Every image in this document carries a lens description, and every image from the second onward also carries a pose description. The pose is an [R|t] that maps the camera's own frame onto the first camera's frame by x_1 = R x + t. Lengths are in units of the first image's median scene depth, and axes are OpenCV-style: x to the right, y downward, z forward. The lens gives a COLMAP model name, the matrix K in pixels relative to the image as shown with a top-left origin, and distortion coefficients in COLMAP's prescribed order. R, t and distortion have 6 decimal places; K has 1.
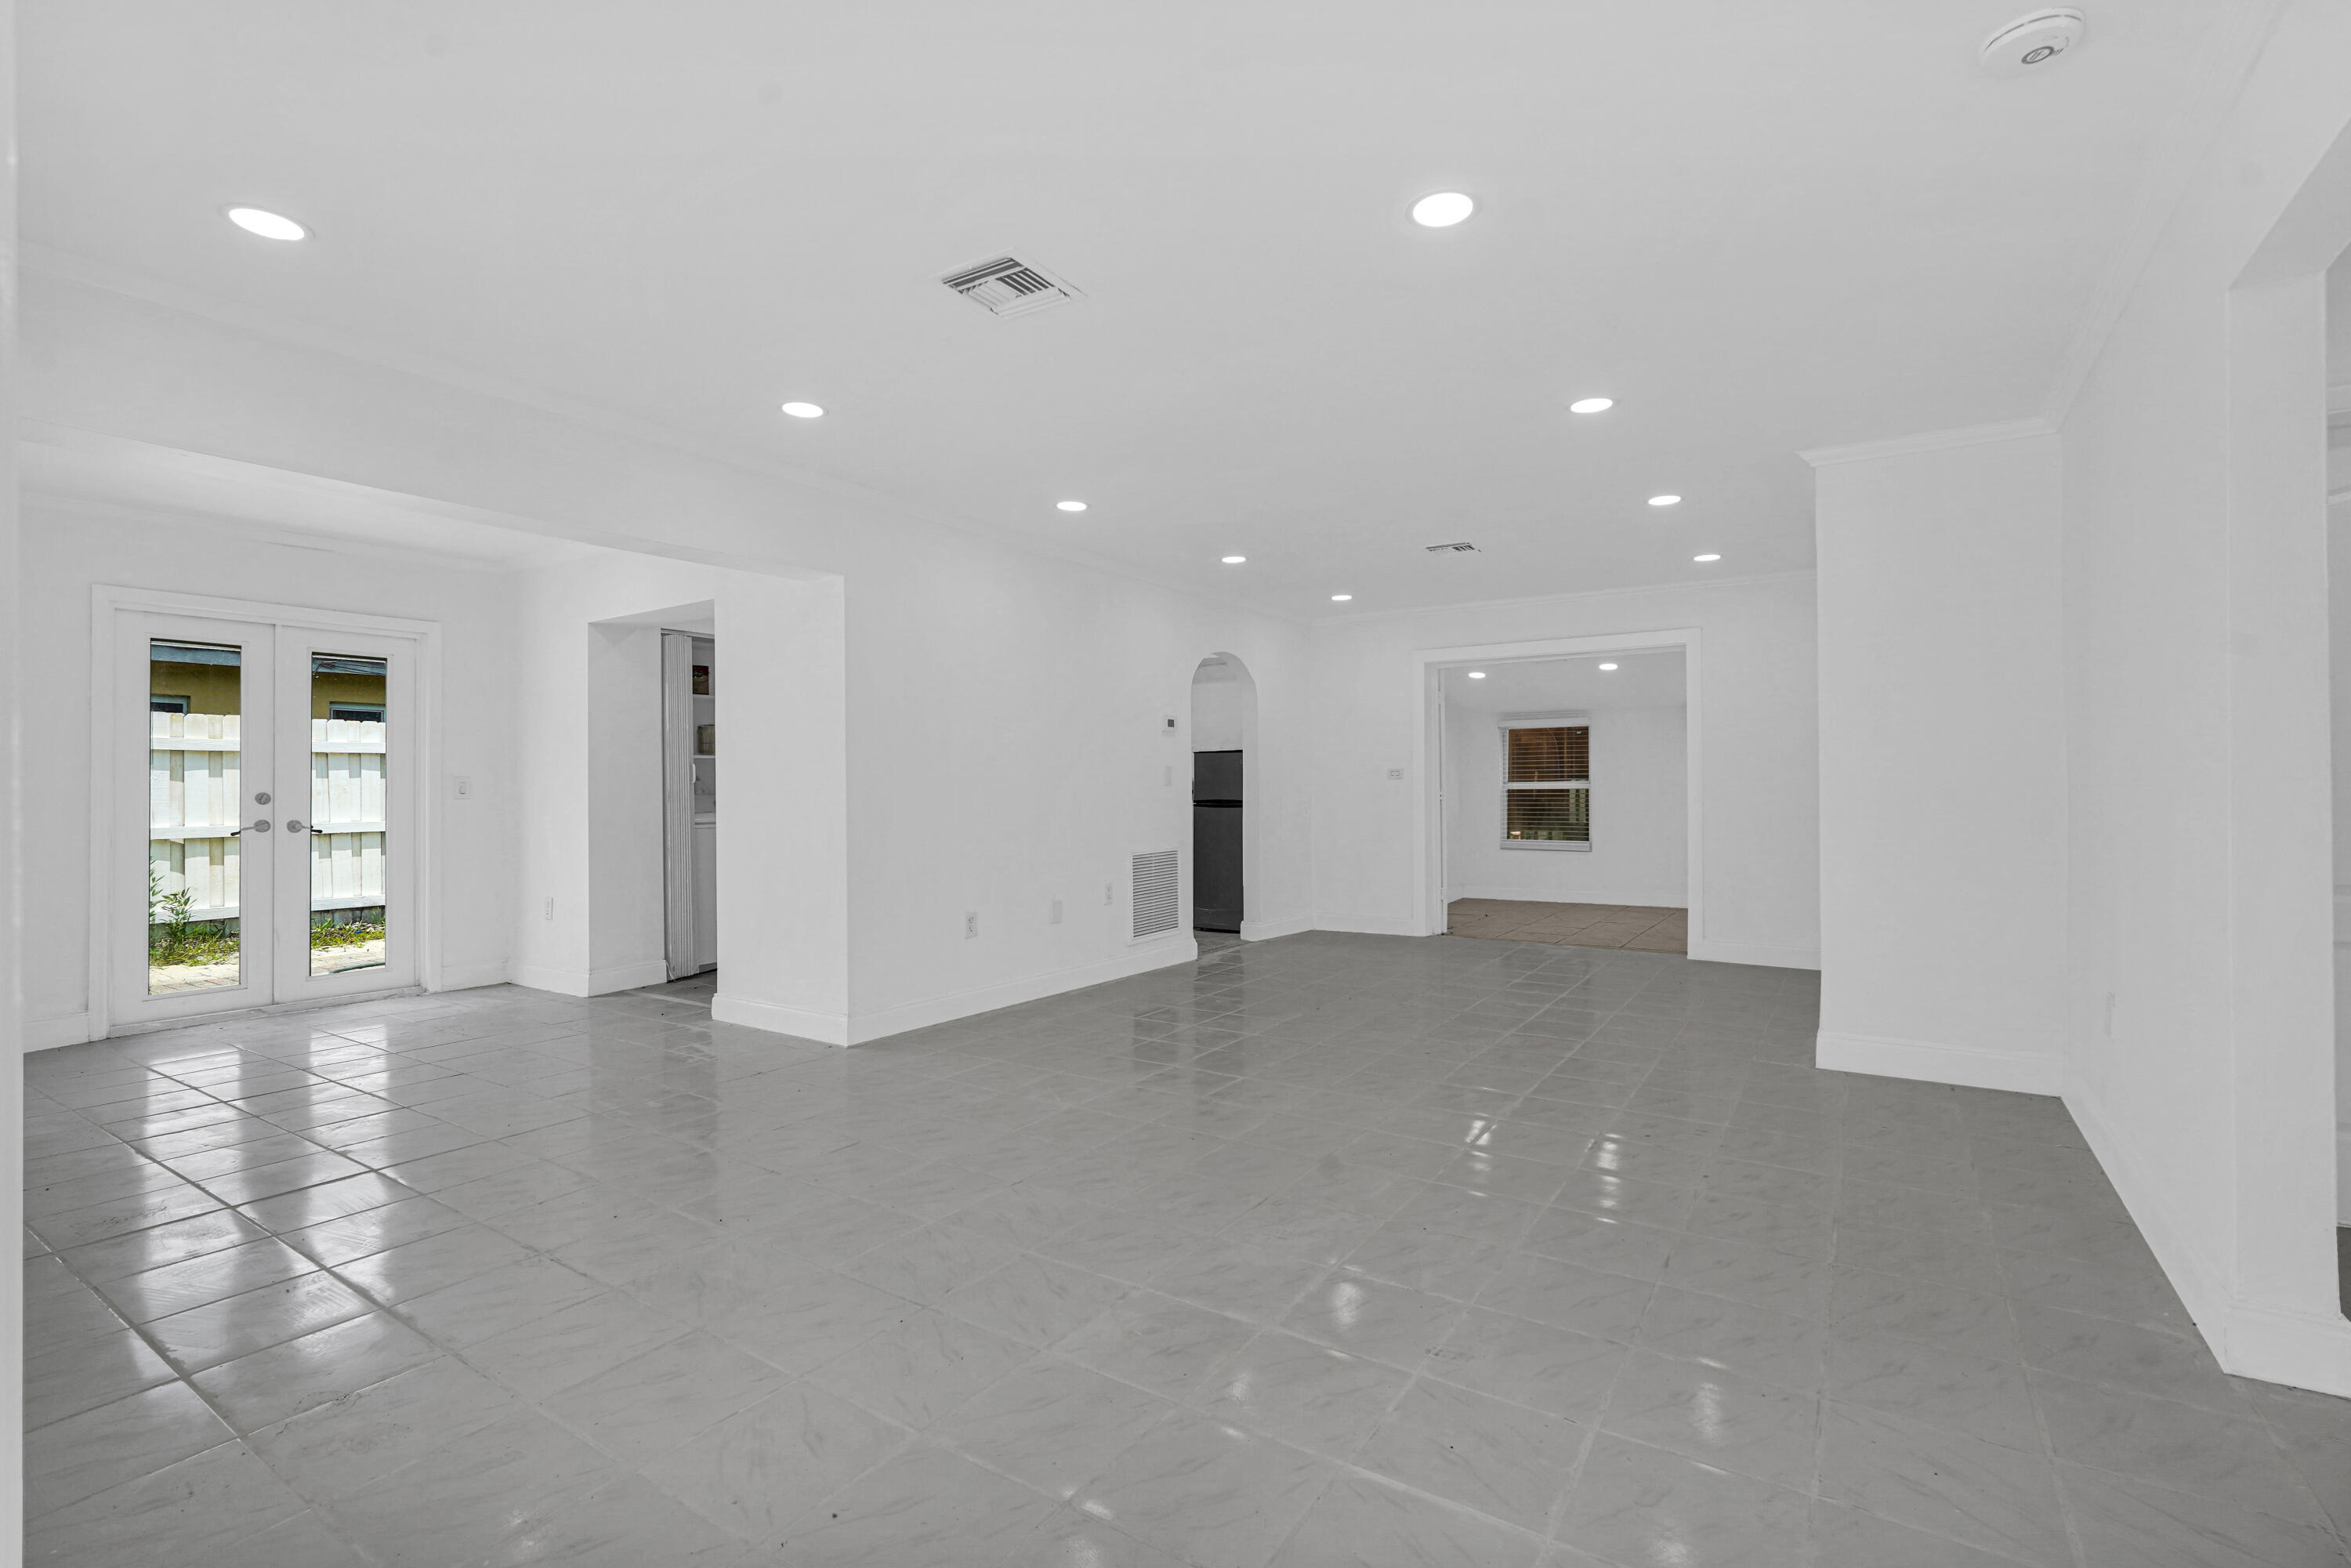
lens RADIAL K [[1067.3, 0, 1174.9], [0, 1067.3, 780.3], [0, 0, 1]] dist [-0.024845, 0.014118]
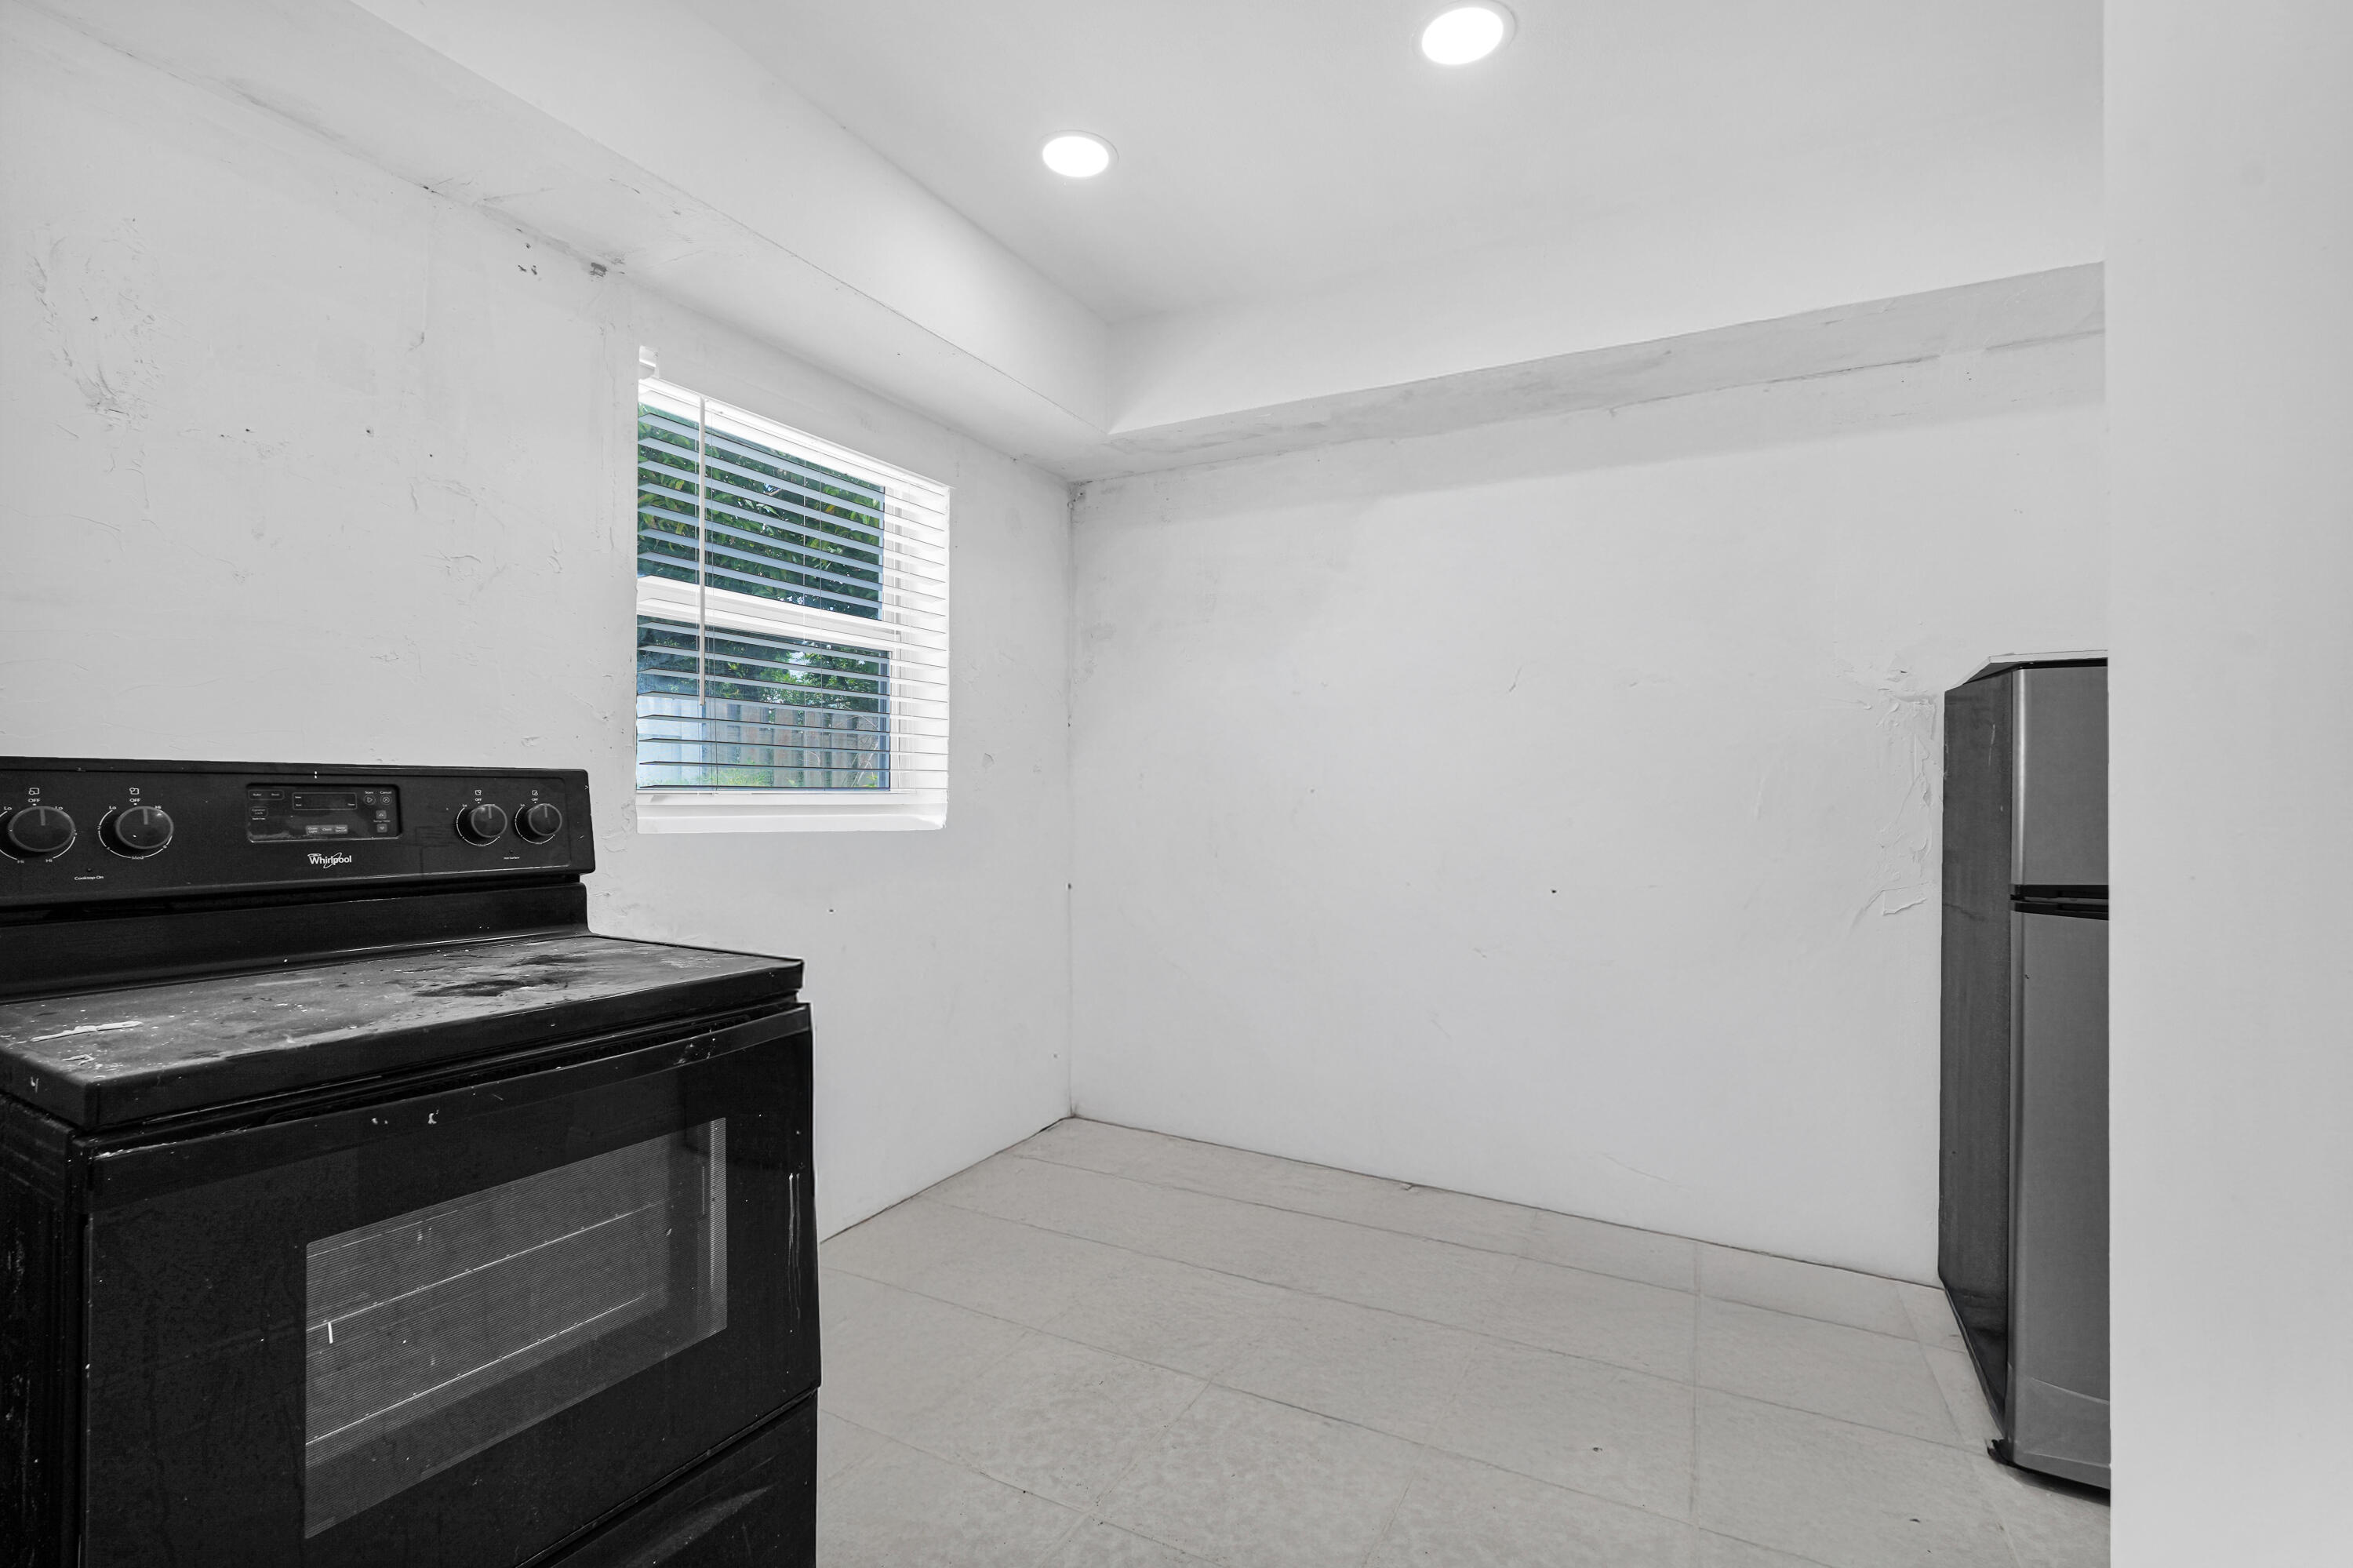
lens RADIAL K [[1068.3, 0, 1175.9], [0, 1068.3, 780.3], [0, 0, 1]] dist [-0.024845, 0.014118]
pose [[0.995953, 0.025466, 0.086195, -0.199587], [-0.025836, 0.999661, 0.003185, -0.001452], [-0.086084, -0.005399, 0.996273, 0.963374]]
